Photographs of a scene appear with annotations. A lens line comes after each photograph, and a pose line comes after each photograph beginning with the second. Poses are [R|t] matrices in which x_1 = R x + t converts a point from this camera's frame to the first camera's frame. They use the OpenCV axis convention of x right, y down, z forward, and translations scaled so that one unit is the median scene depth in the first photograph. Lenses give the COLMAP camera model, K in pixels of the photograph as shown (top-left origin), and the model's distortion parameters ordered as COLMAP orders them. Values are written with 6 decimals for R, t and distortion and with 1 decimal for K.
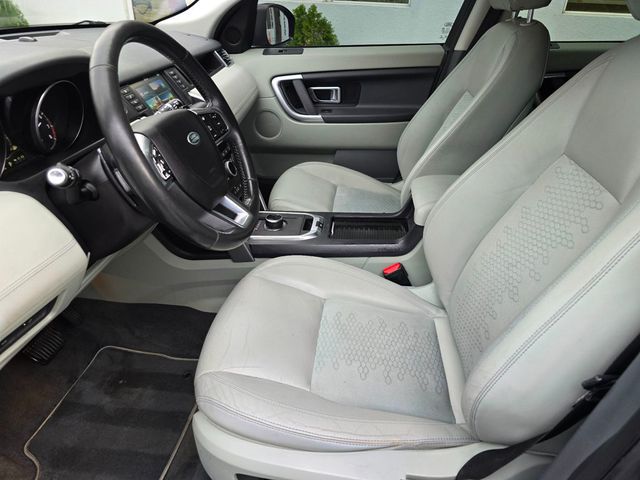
lens RADIAL K [[438.8, 0, 320.0], [0, 438.8, 240.0], [0, 0, 1]] dist [0.083304, -0.084243]
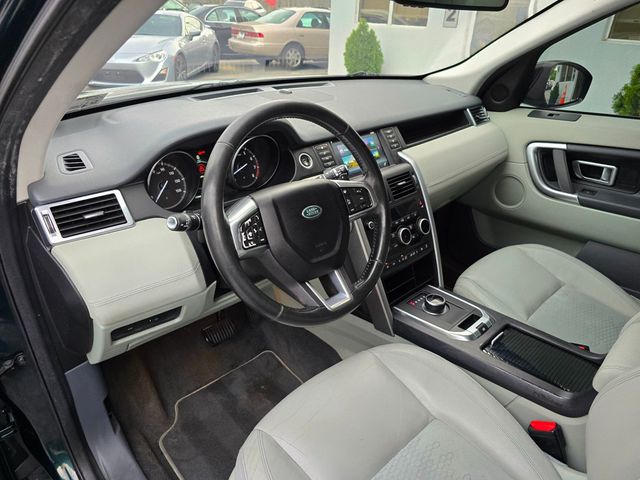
lens RADIAL K [[438.8, 0, 320.0], [0, 438.8, 240.0], [0, 0, 1]] dist [0.083304, -0.084243]
pose [[0.760932, 0.289475, -0.580678, 0.153852], [-0.321791, 0.945507, 0.049666, -0.101264], [0.563412, 0.149065, 0.812617, 0.086653]]
